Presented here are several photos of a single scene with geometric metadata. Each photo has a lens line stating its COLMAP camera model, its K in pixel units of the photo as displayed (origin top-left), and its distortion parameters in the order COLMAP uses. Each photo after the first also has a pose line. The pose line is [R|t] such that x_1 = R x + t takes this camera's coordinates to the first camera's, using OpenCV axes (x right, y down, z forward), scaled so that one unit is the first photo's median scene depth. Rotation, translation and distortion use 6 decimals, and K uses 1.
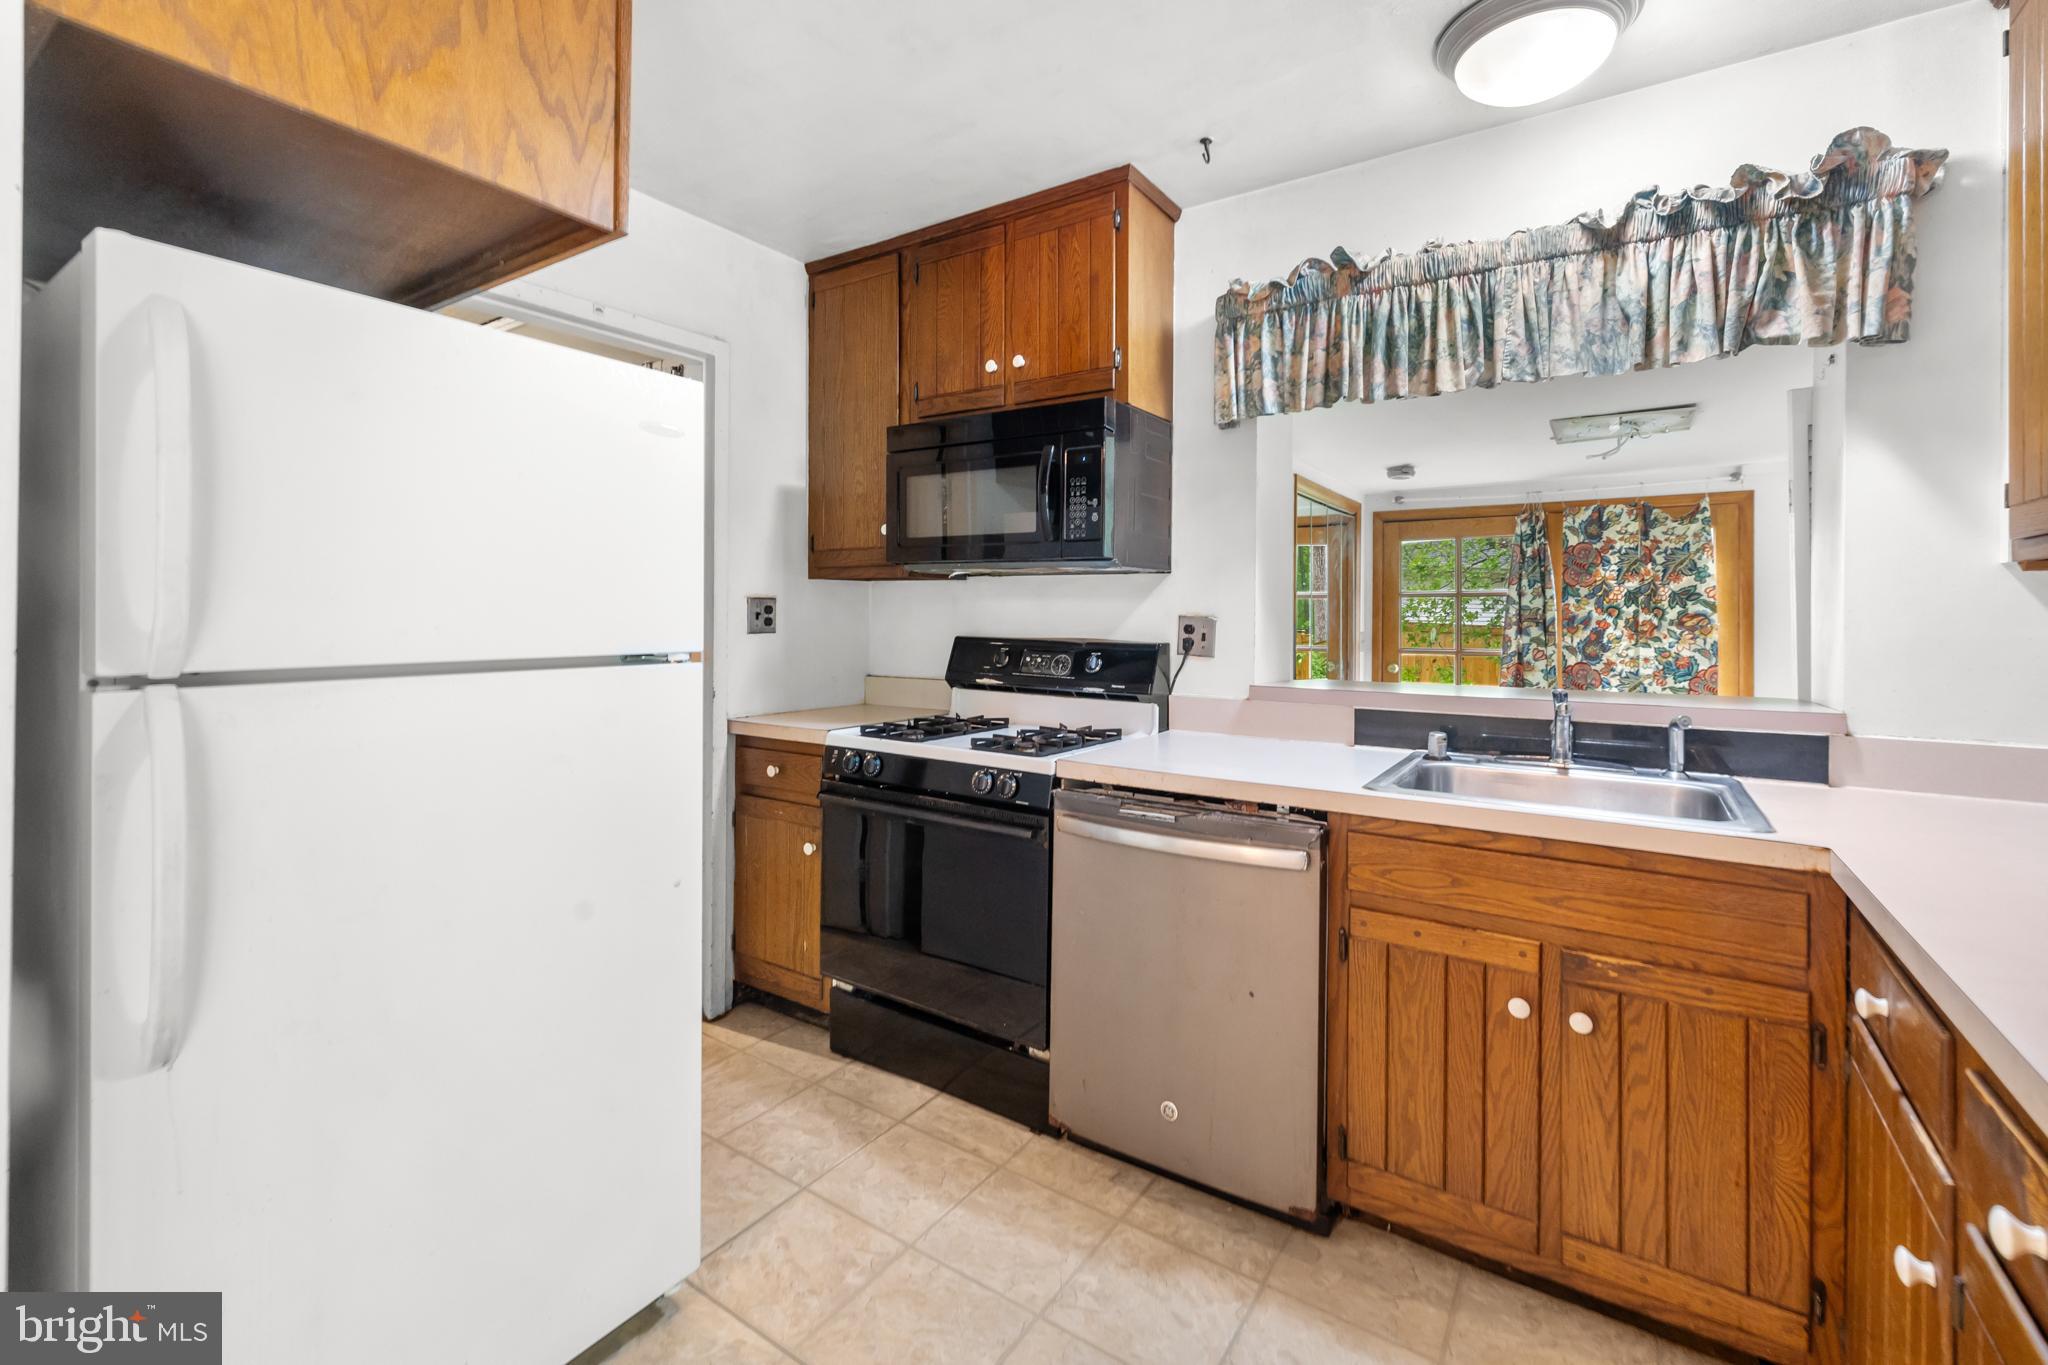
lens RADIAL K [[880.1, 0, 1032.7], [0, 880.1, 609.4], [0, 0, 1]] dist [-0.000156, 0.000309]
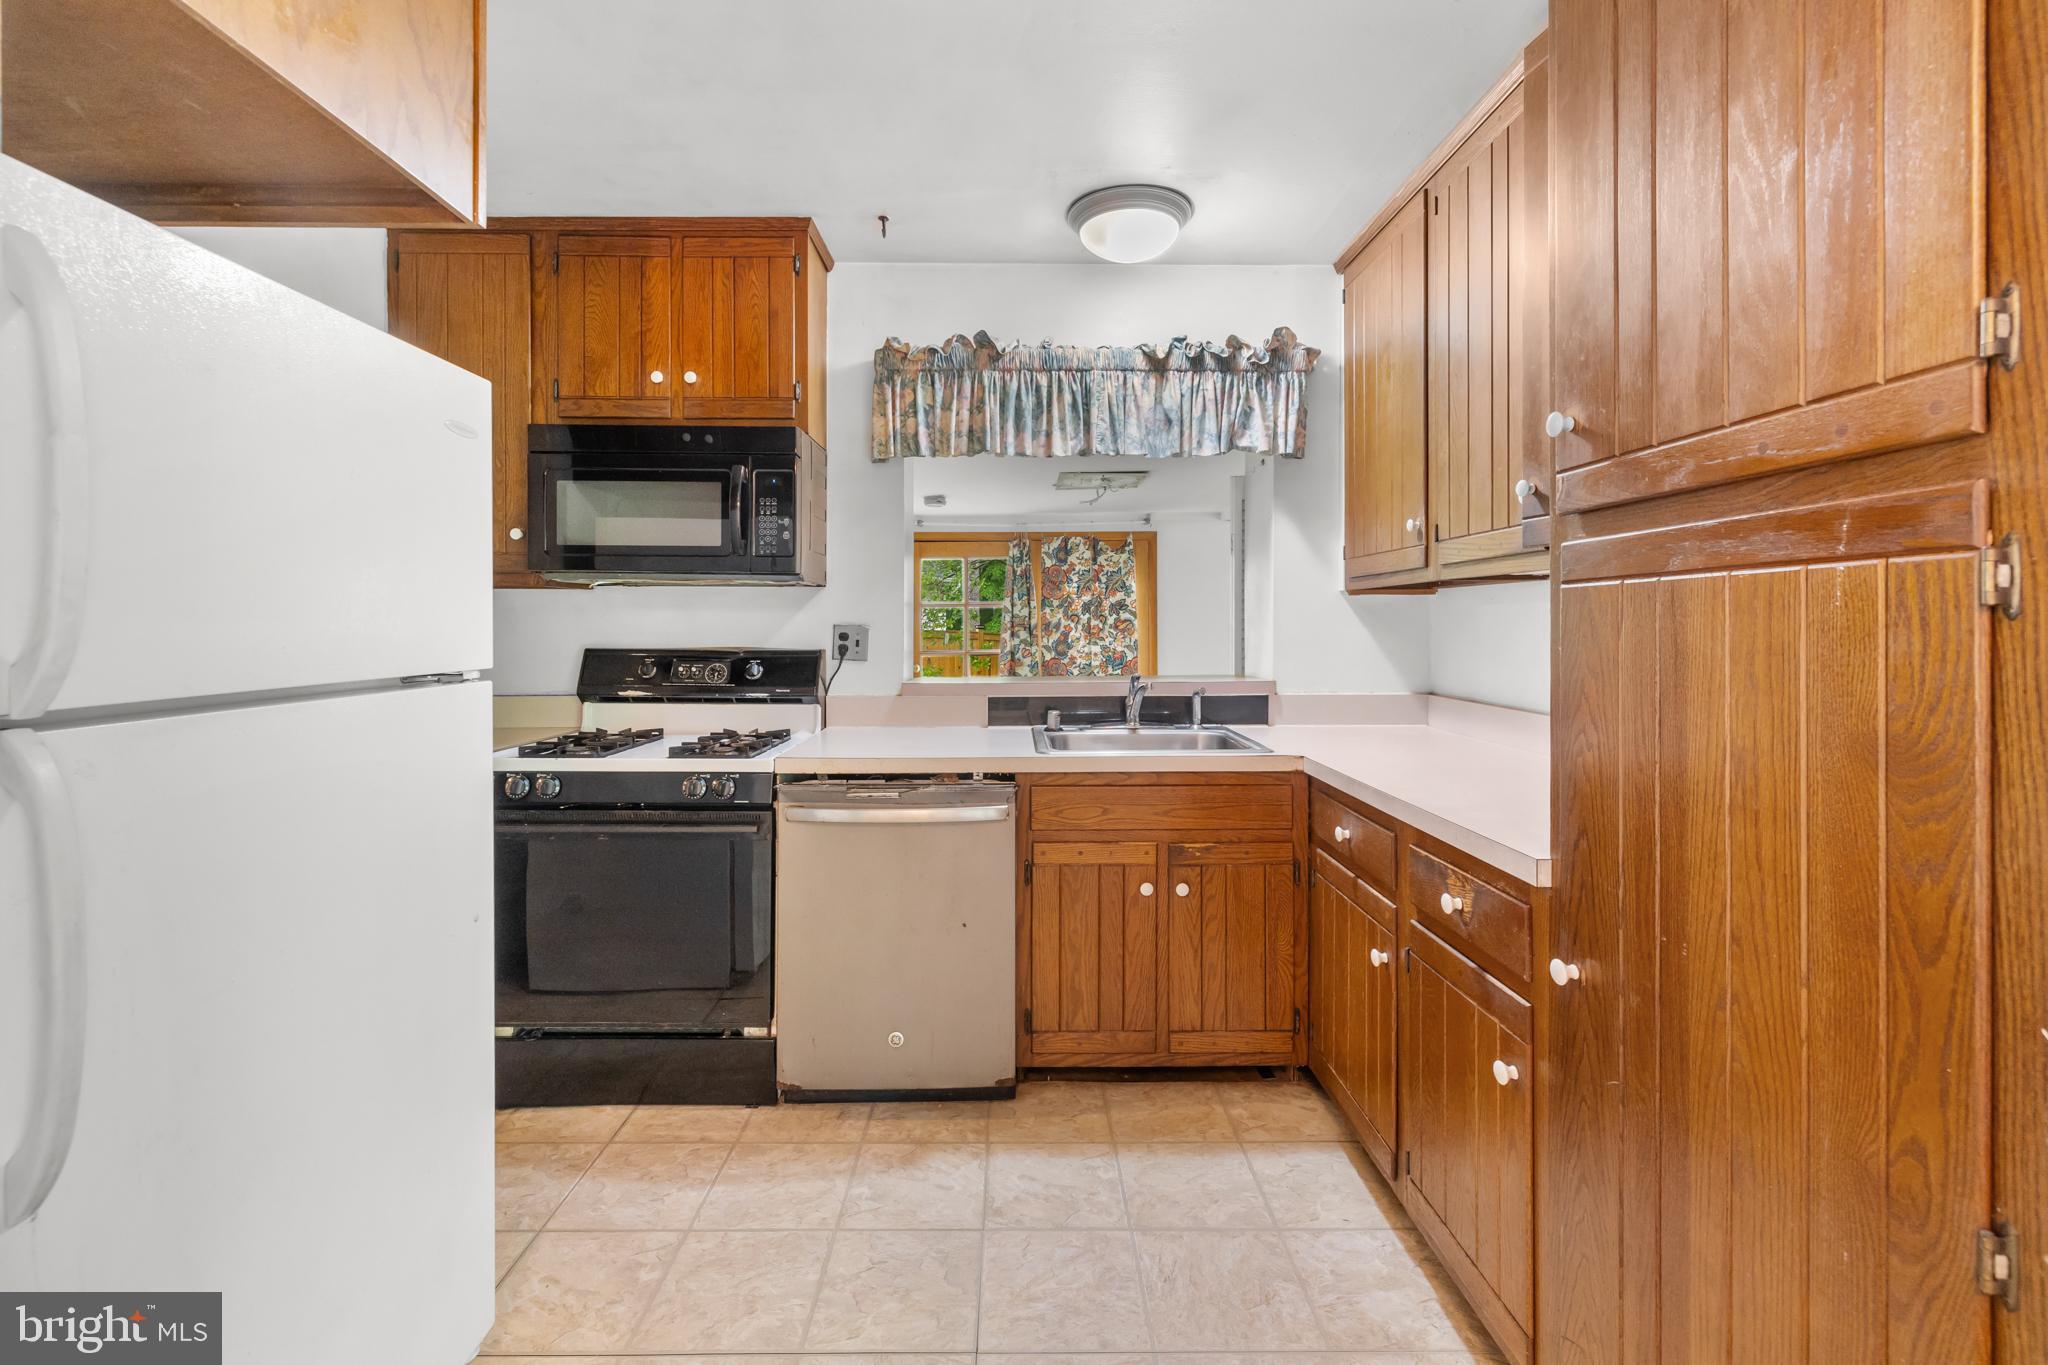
lens RADIAL K [[880.1, 0, 1010.3], [0, 880.1, 622.1], [0, 0, 1]] dist [-0.000156, 0.000309]
pose [[0.825871, -0.007674, 0.563807, -0.354717], [0.004250, 0.999964, 0.007385, -0.004753], [-0.563843, -0.003703, 0.825874, -0.066610]]
